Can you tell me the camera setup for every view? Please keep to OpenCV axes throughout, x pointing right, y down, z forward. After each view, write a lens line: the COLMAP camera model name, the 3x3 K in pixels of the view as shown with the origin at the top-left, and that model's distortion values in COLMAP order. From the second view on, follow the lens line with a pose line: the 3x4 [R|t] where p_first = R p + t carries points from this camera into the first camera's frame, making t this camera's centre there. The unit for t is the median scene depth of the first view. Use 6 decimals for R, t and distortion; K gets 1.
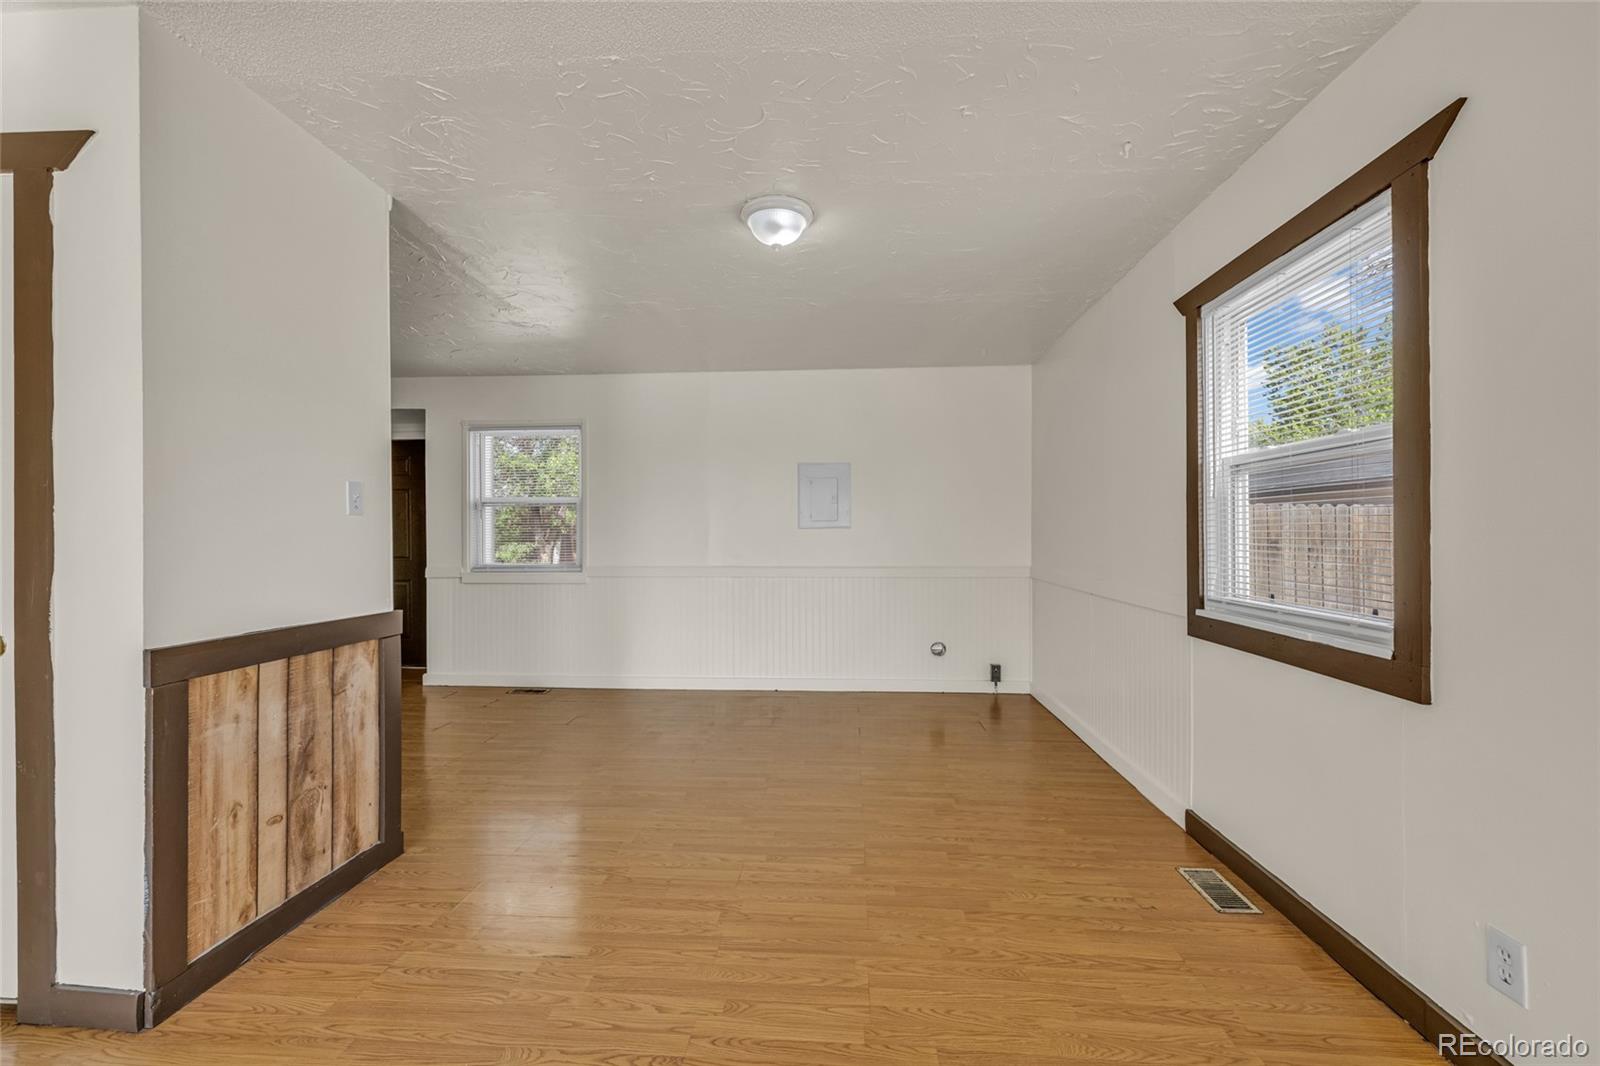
lens RADIAL K [[678.4, 0, 784.8], [0, 678.4, 531.9], [0, 0, 1]] dist [0.004527, -0.002068]
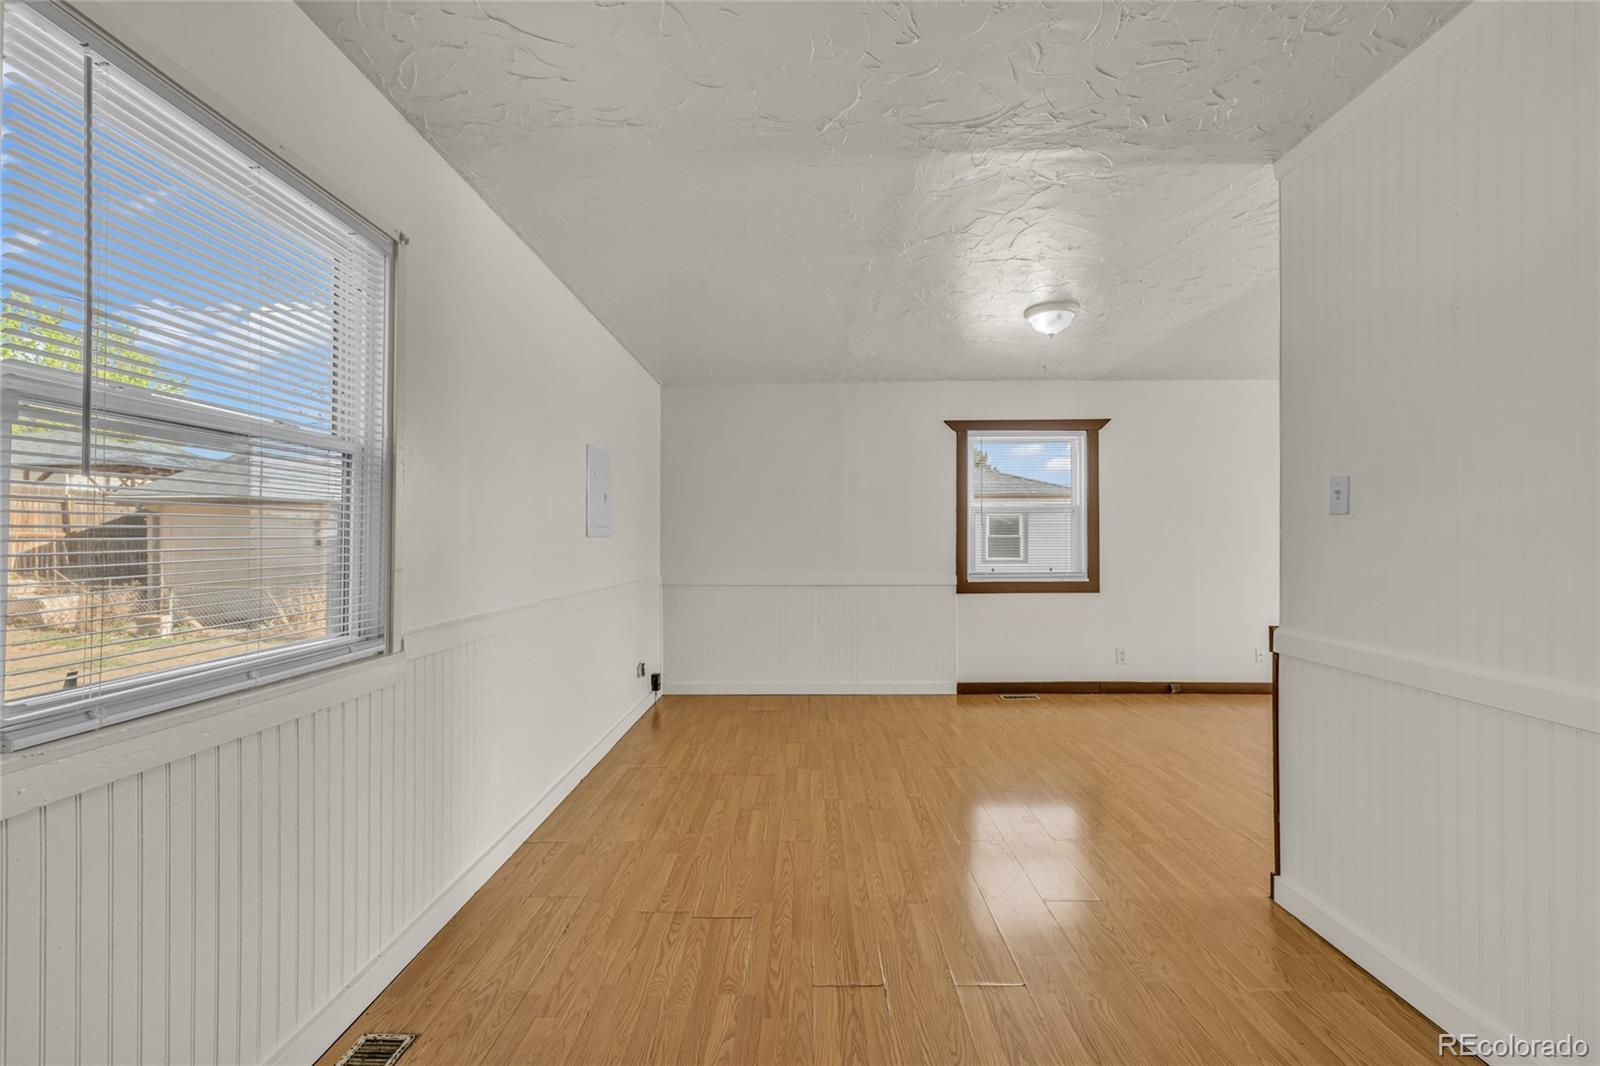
lens RADIAL K [[678.4, 0, 802.9], [0, 678.4, 534.1], [0, 0, 1]] dist [0.004527, -0.002068]
pose [[-0.038514, -0.015378, 0.999140, -1.902178], [0.007051, 0.999853, 0.015660, -0.076869], [-0.999233, 0.007648, -0.038399, 2.122440]]
